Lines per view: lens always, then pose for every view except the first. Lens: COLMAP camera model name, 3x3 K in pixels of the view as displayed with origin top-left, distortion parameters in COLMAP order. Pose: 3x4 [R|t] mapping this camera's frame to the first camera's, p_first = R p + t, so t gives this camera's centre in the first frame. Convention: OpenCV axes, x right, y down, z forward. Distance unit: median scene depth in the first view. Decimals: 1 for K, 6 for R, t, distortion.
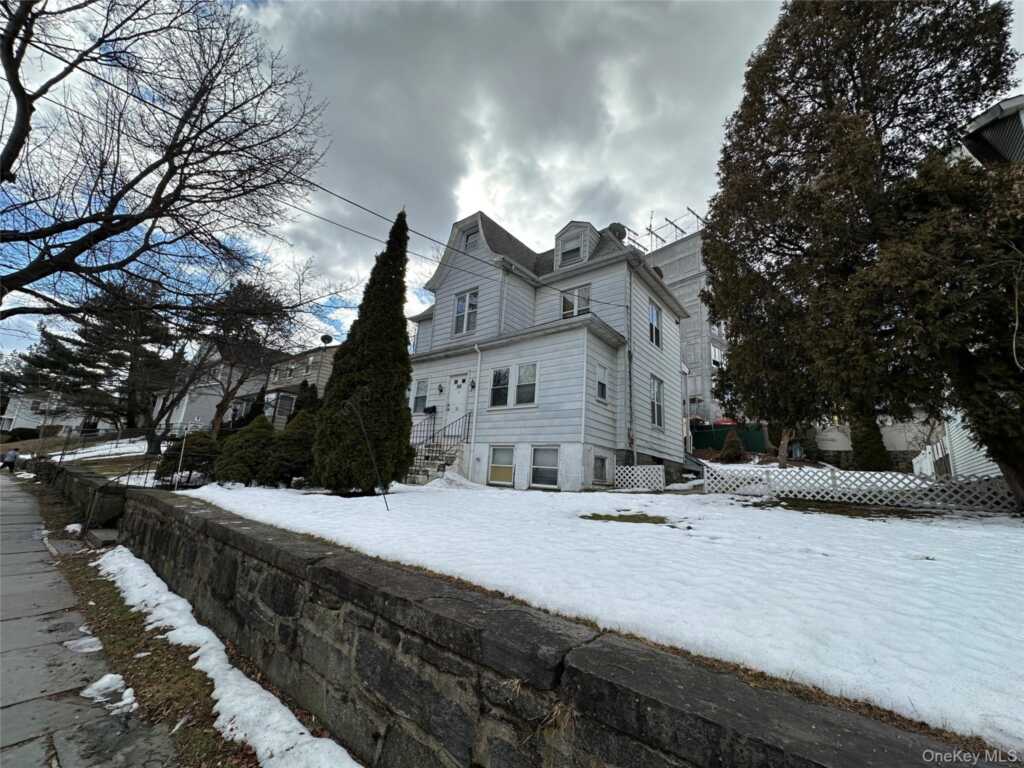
lens RADIAL K [[409.2, 0, 512.0], [0, 409.2, 384.0], [0, 0, 1]] dist [-0.000154, -0.000039]
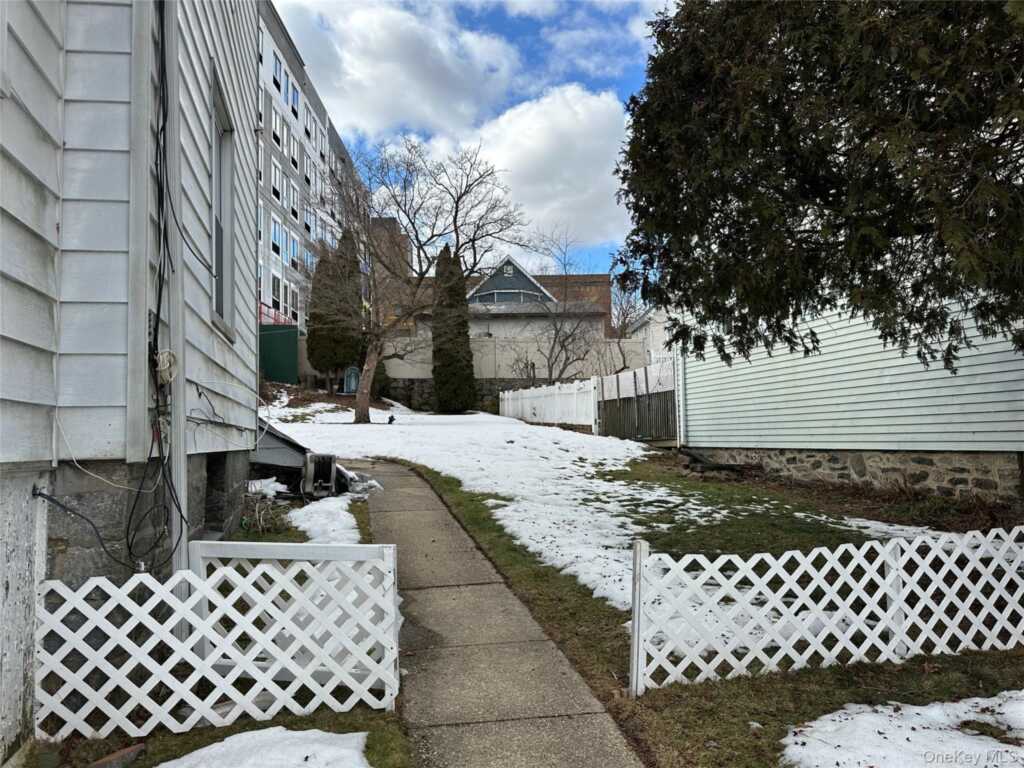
lens RADIAL K [[711.6, 0, 512.0], [0, 711.6, 384.0], [0, 0, 1]] dist [0.001265, 0.000748]
pose [[0.592599, -0.019311, 0.805266, 0.179971], [-0.125588, 0.985272, 0.116049, 0.100418], [-0.795647, -0.169902, 0.581446, 0.869629]]
